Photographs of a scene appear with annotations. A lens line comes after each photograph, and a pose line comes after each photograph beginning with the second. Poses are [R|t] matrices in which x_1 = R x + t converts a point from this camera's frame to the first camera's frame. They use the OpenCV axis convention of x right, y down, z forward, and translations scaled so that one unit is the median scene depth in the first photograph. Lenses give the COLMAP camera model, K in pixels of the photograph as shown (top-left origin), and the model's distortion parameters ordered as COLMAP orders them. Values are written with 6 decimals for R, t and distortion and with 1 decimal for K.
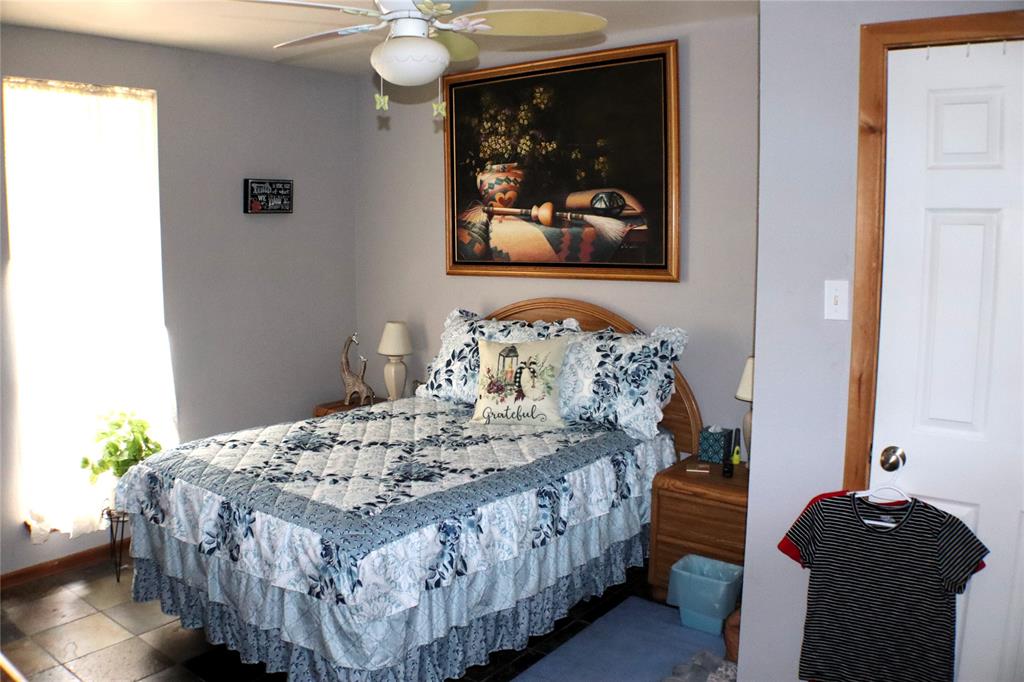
lens RADIAL K [[834.6, 0, 512.0], [0, 834.6, 341.0], [0, 0, 1]] dist [-0.201025, 0.088420]
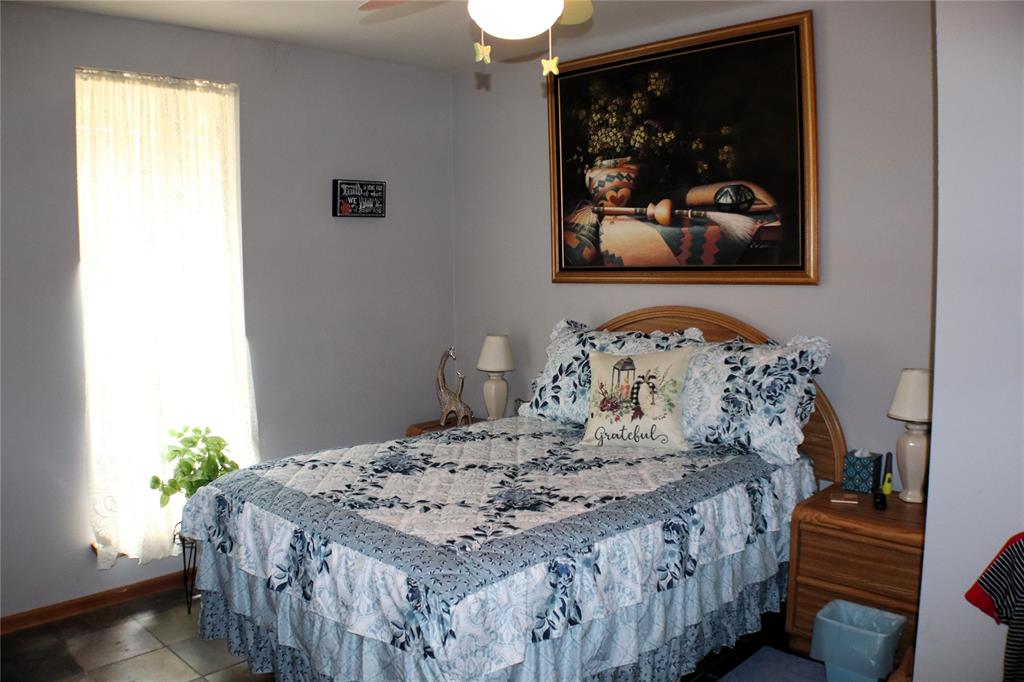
lens RADIAL K [[834.6, 0, 512.0], [0, 834.6, 341.0], [0, 0, 1]] dist [-0.201025, 0.088420]
pose [[0.993178, 0.000068, -0.116606, -0.021291], [-0.003942, 0.999448, -0.032991, 0.019338], [0.116540, 0.033225, 0.992630, 0.122138]]
